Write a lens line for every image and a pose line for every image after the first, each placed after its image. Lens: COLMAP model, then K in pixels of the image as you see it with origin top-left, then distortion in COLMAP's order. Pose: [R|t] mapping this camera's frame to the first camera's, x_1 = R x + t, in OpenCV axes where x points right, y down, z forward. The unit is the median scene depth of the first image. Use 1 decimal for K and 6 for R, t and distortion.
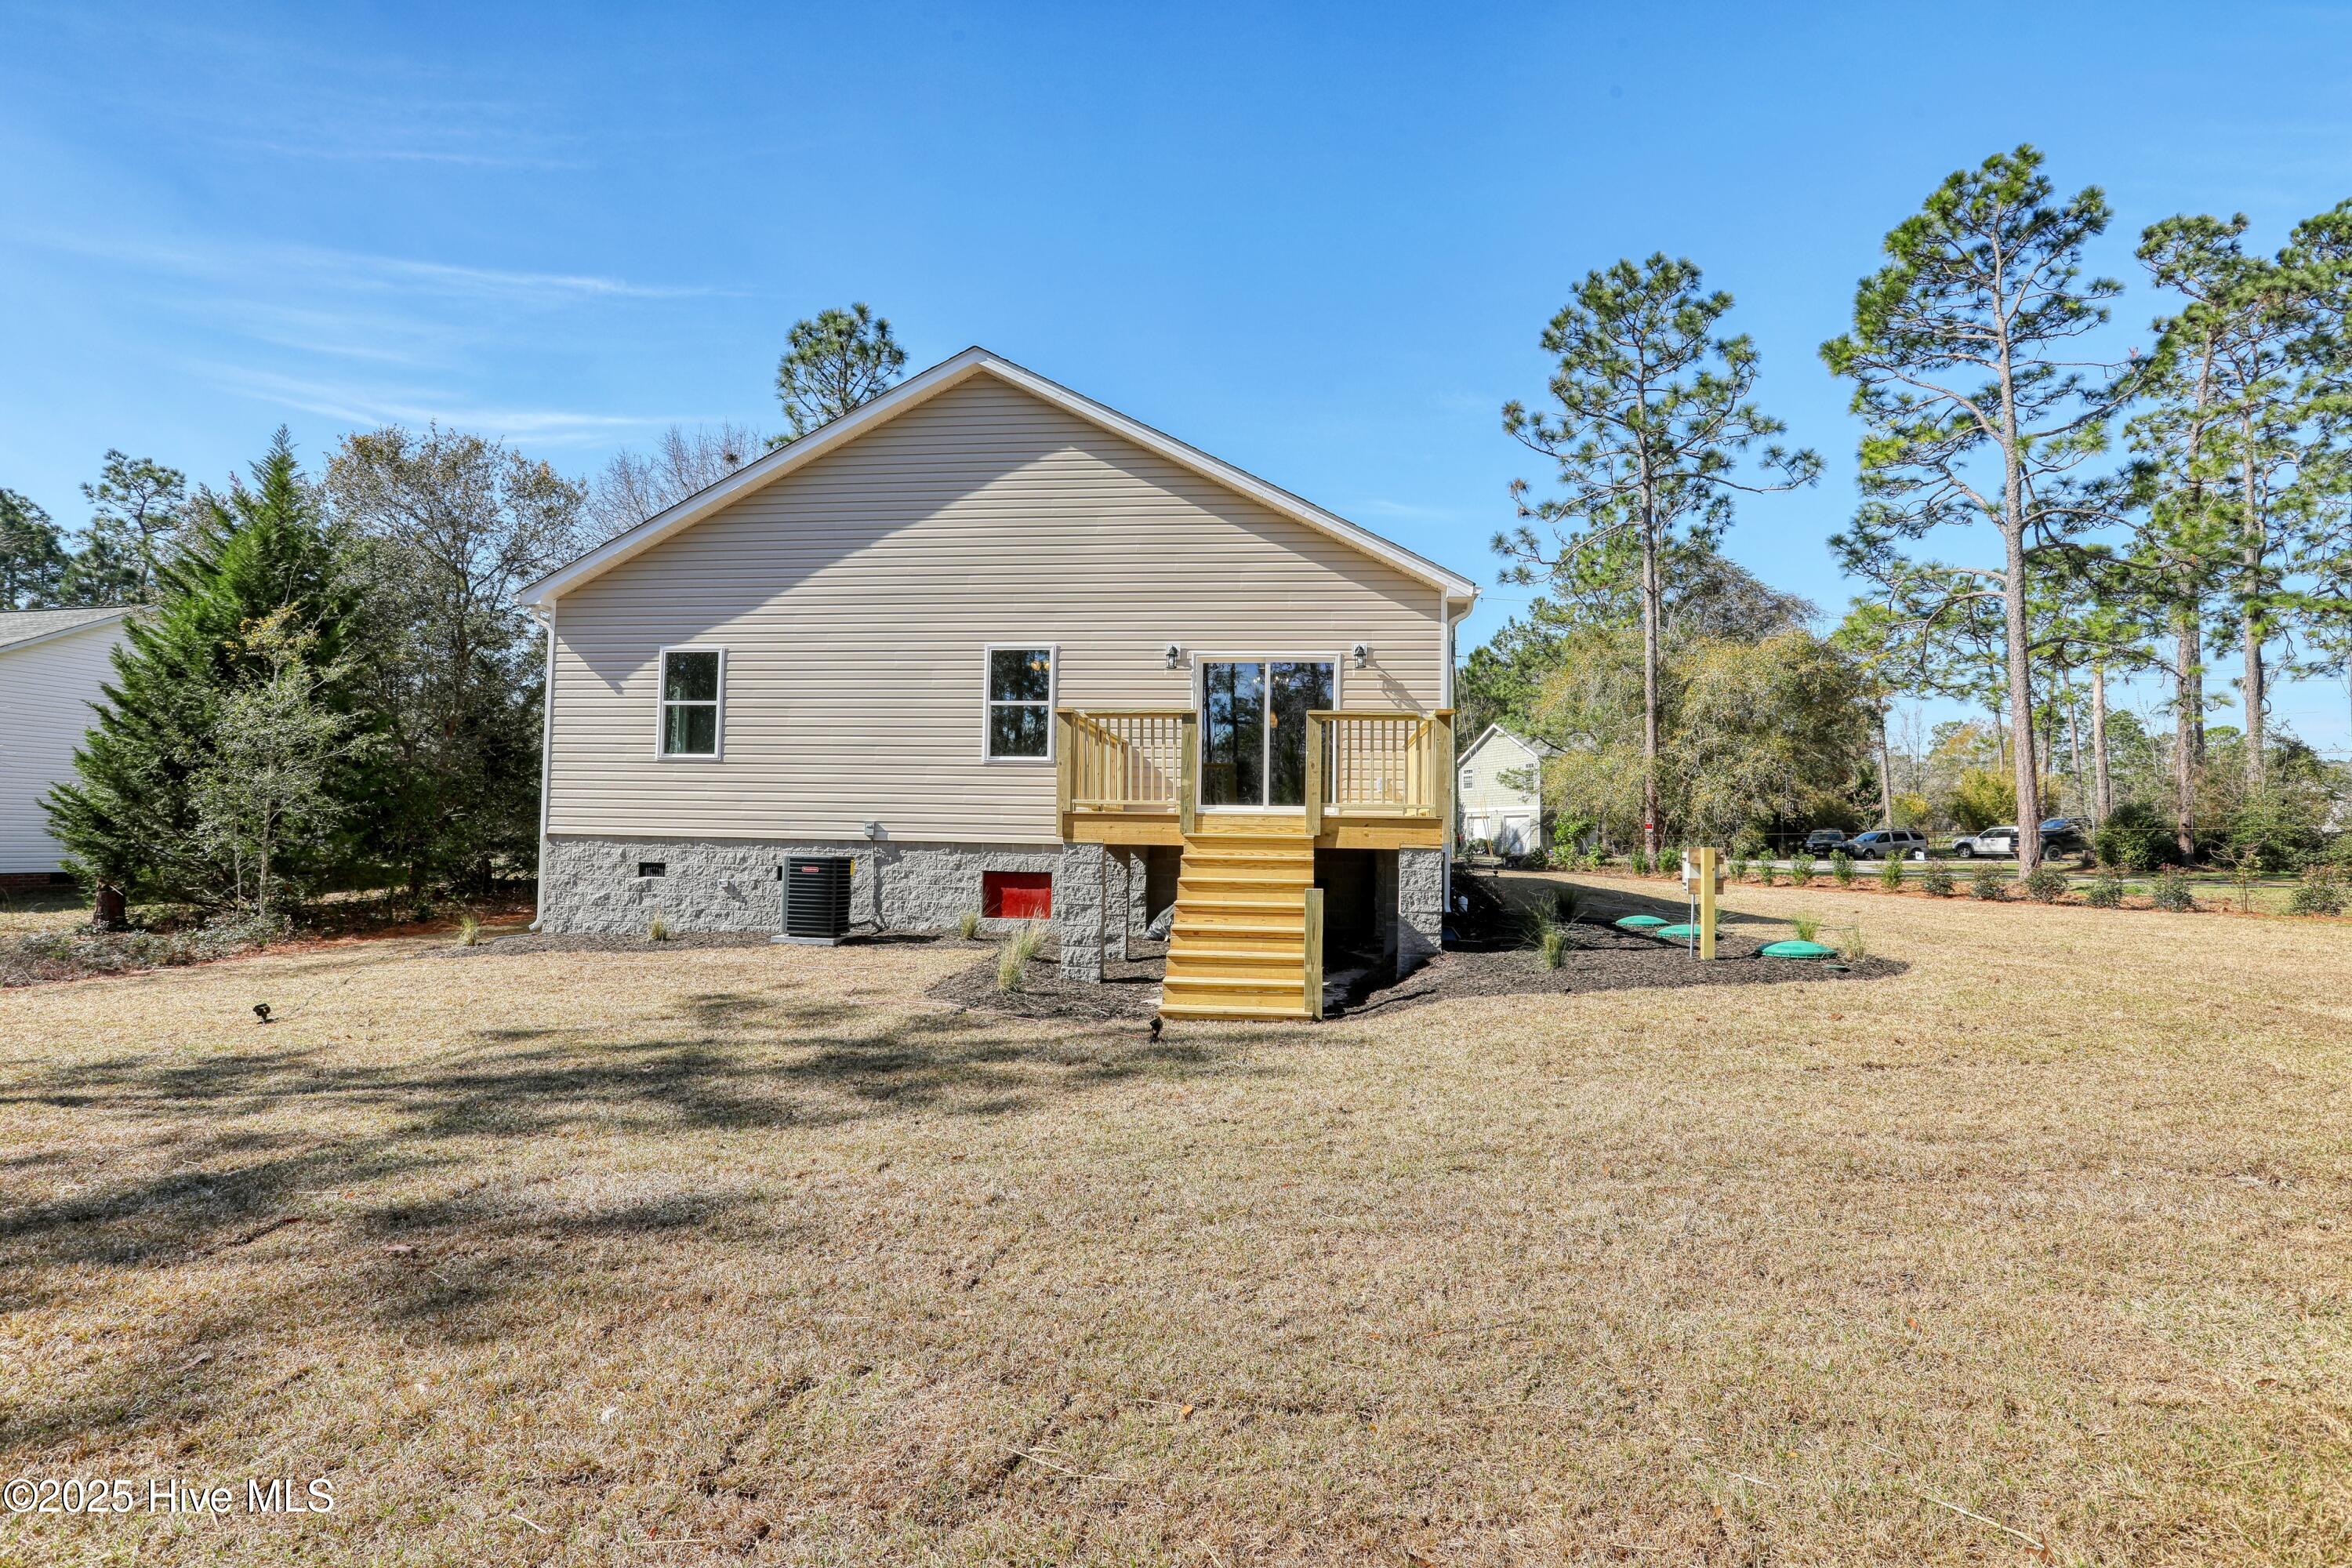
lens RADIAL K [[1190.9, 0, 1158.3], [0, 1190.9, 814.9], [0, 0, 1]] dist [-0.072993, 0.038815]
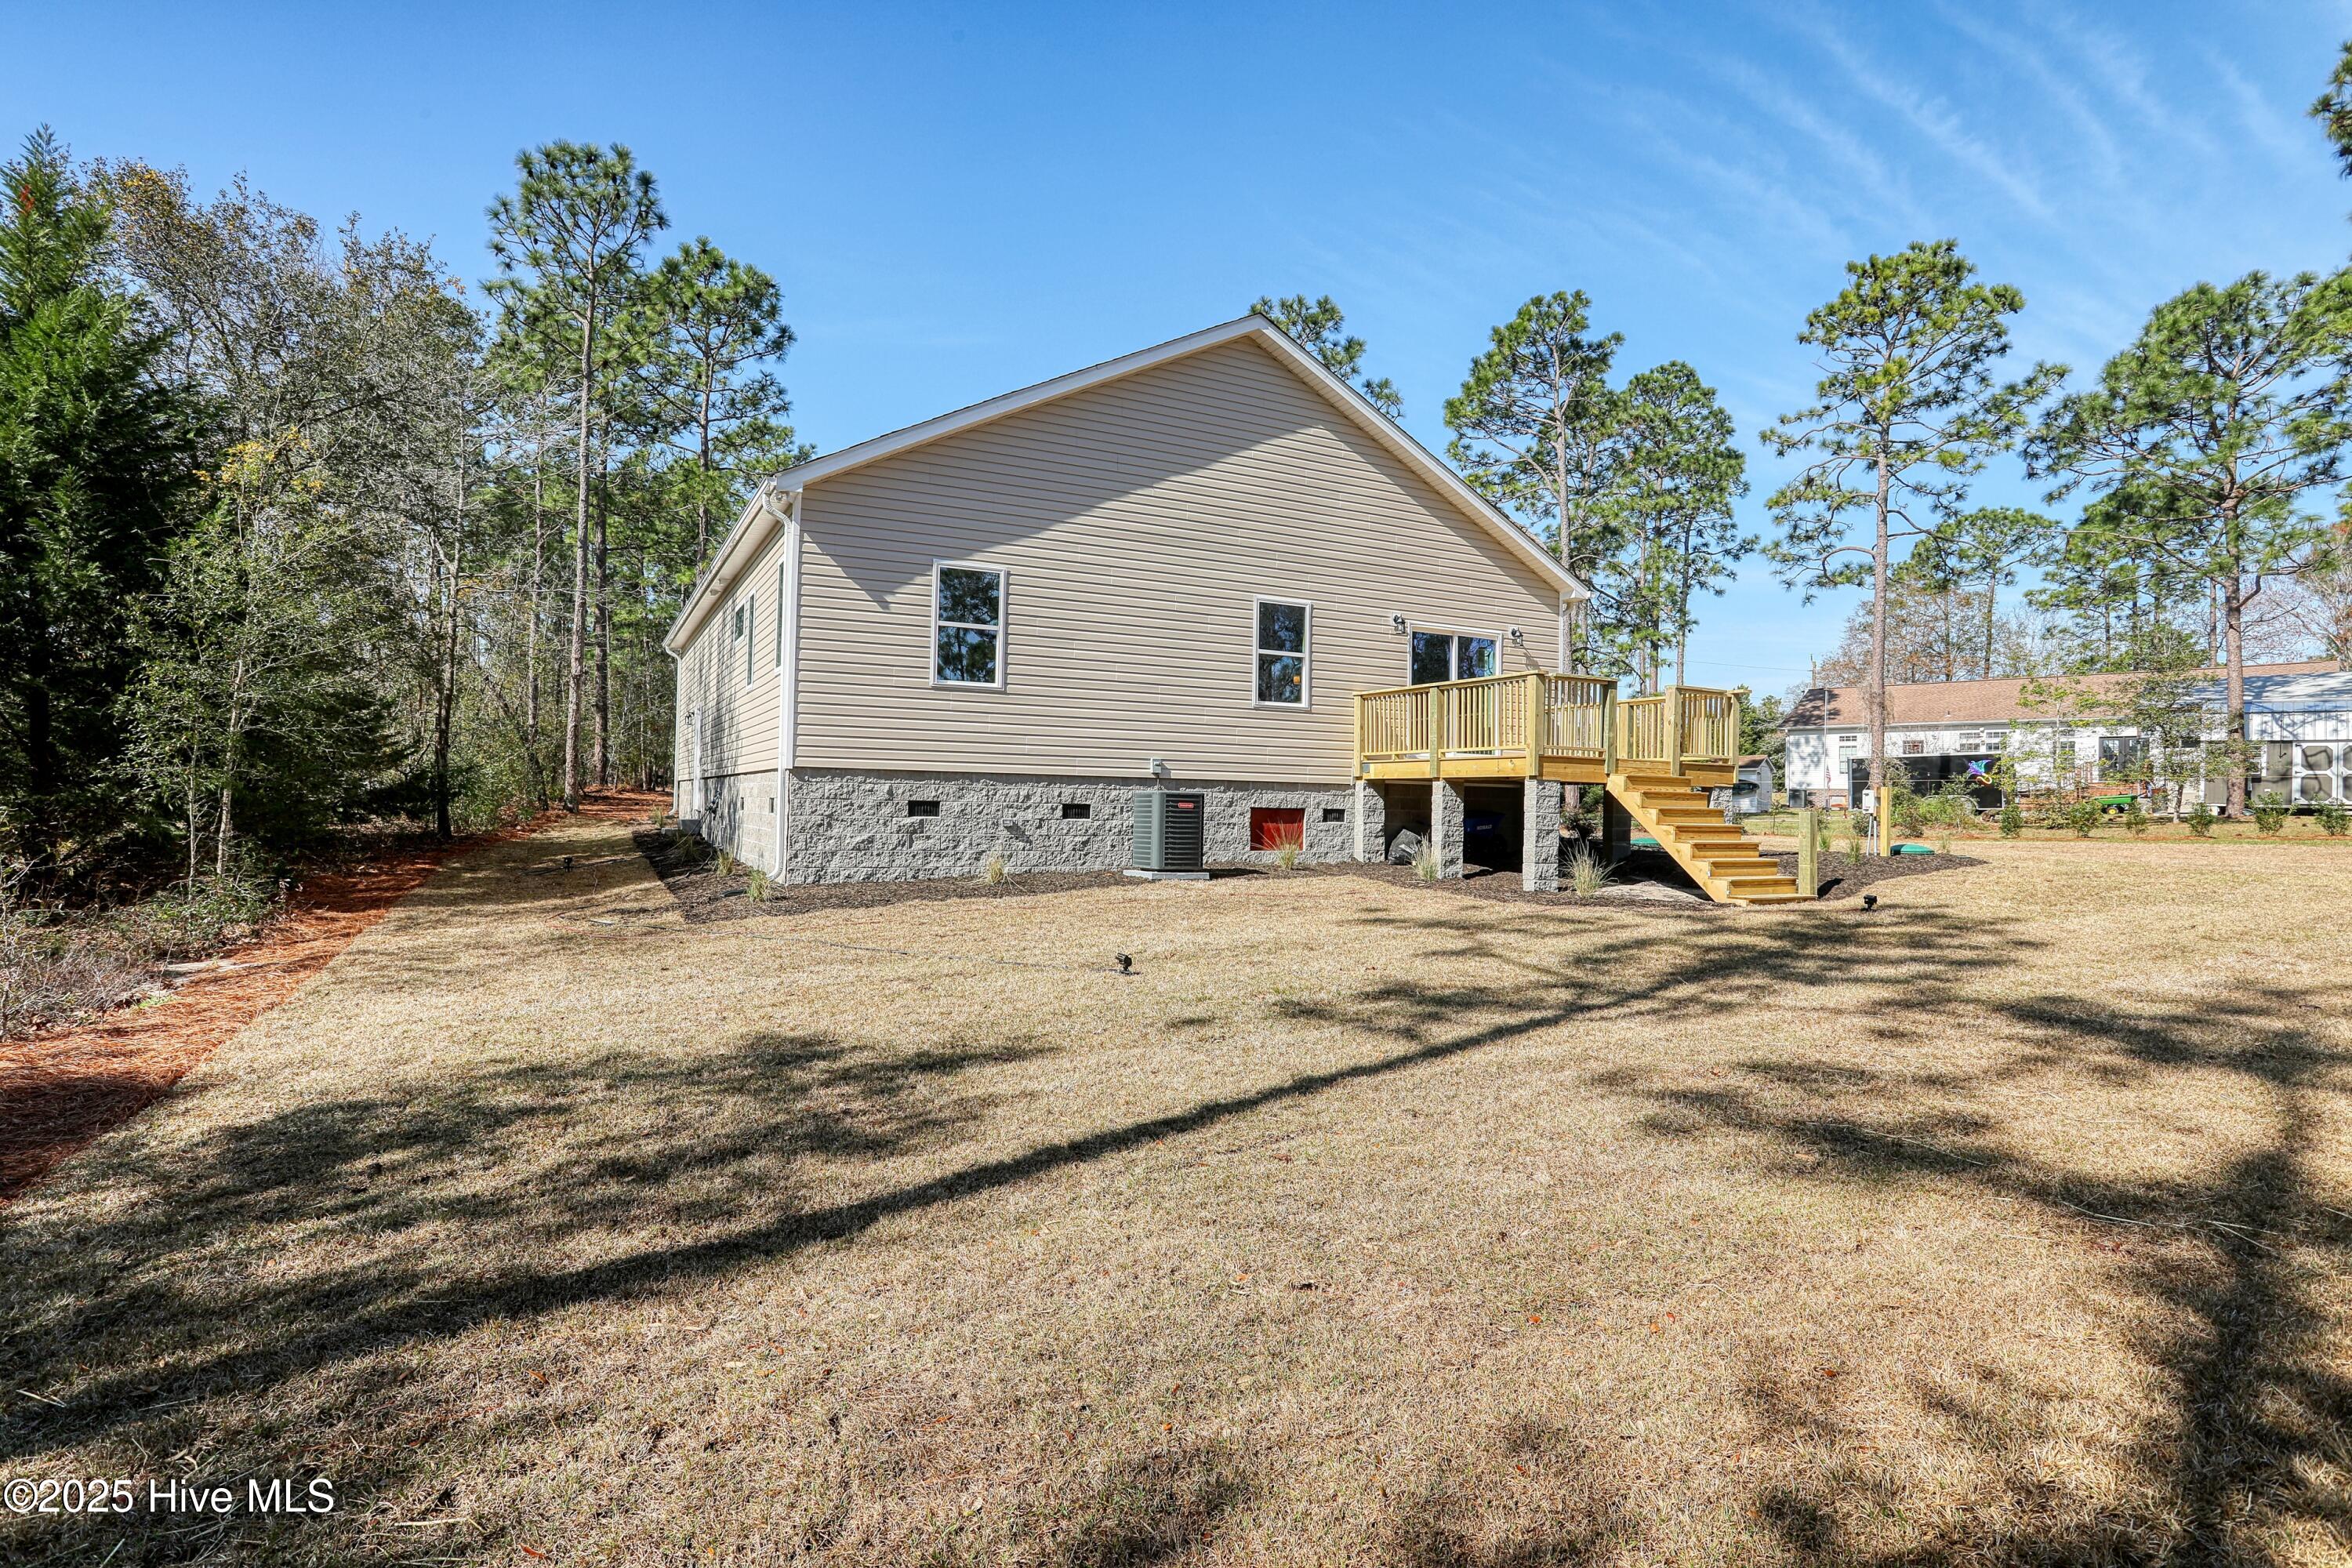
lens RADIAL K [[1190.9, 0, 1158.3], [0, 1190.9, 814.9], [0, 0, 1]] dist [-0.072993, 0.038815]
pose [[0.828118, -0.007118, 0.560508, -0.796866], [-0.016120, 0.999203, 0.036506, 0.015462], [-0.560322, -0.039267, 0.827344, 0.150250]]
